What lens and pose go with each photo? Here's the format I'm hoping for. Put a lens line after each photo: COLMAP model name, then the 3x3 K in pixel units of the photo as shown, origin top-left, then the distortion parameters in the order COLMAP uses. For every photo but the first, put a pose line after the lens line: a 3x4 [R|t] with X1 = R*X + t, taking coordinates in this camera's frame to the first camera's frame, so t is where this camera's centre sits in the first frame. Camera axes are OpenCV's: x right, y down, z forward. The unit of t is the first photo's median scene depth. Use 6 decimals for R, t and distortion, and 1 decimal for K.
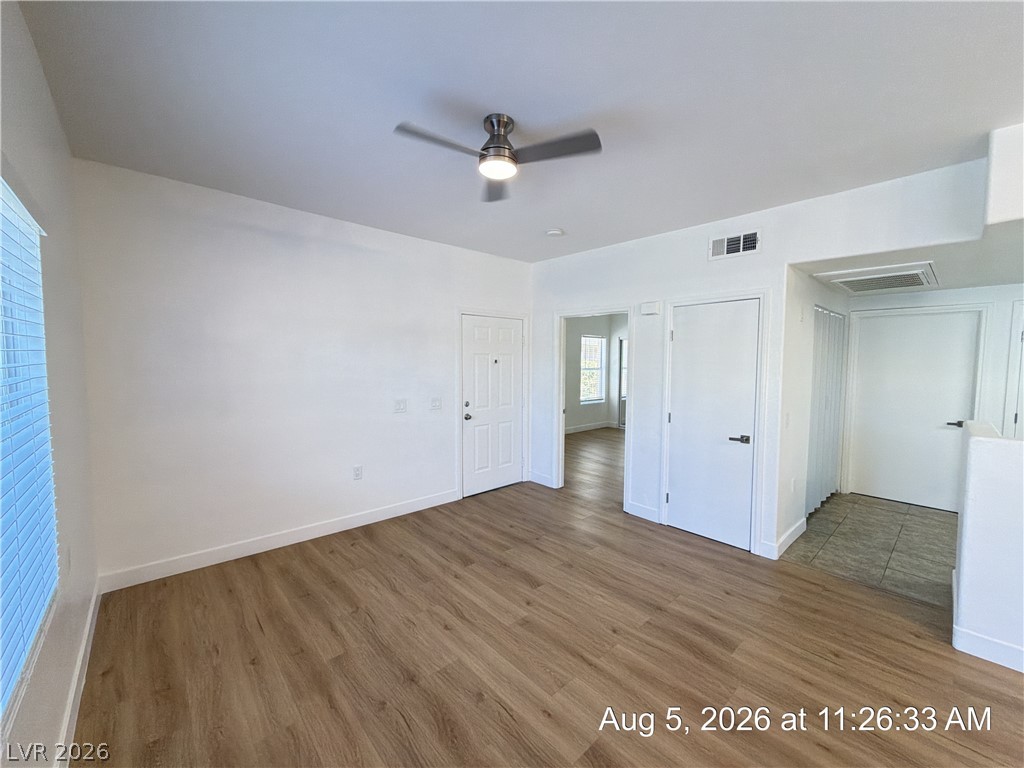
lens RADIAL K [[408.1, 0, 514.9], [0, 408.1, 385.2], [0, 0, 1]] dist [0.001320, 0.000181]
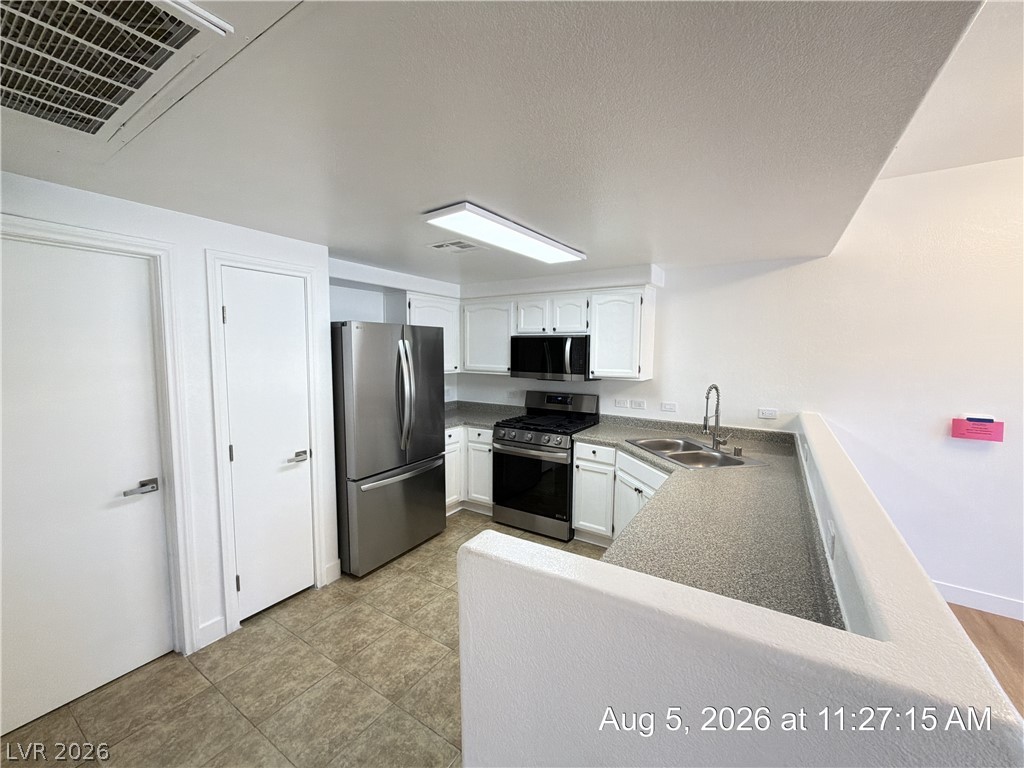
lens RADIAL K [[408.1, 0, 512.7], [0, 408.1, 383.9], [0, 0, 1]] dist [0.001320, 0.000181]
pose [[-0.259753, -0.093256, 0.961162, 0.714755], [0.052995, 0.992449, 0.110614, -0.080585], [-0.964220, 0.079670, -0.252849, 0.955155]]
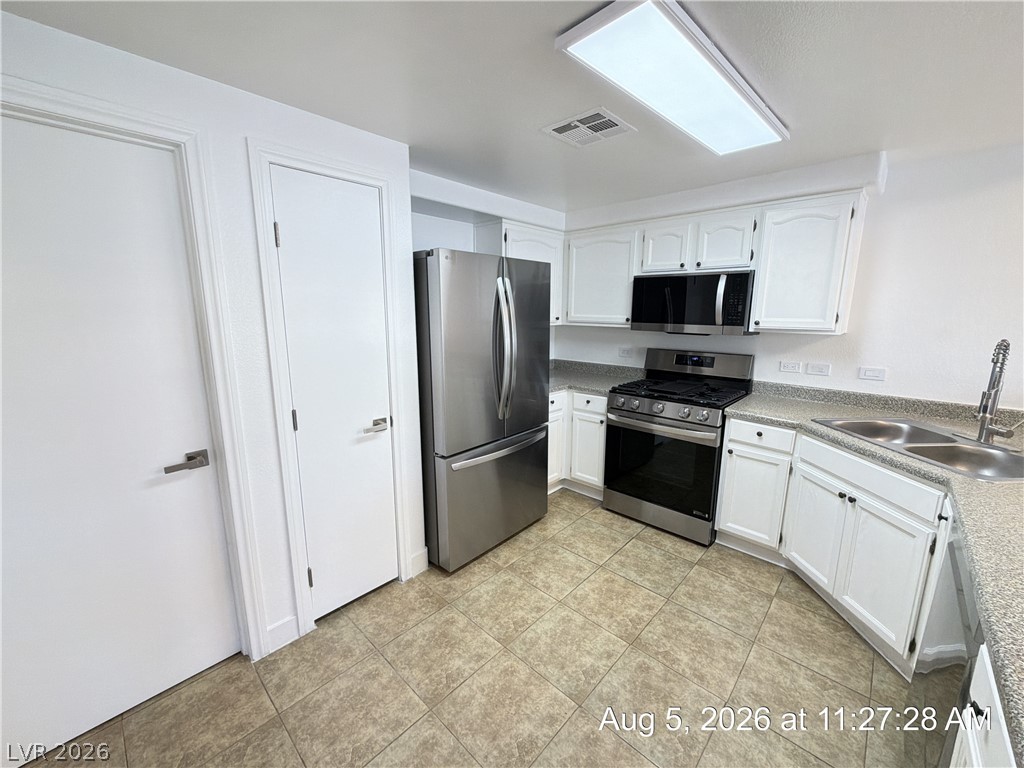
lens RADIAL K [[408.1, 0, 513.2], [0, 408.1, 384.4], [0, 0, 1]] dist [0.001320, 0.000181]
pose [[-0.082438, -0.194326, 0.977467, 0.976744], [0.059417, 0.978102, 0.199463, -0.045797], [-0.994823, 0.074522, -0.069086, 1.001566]]
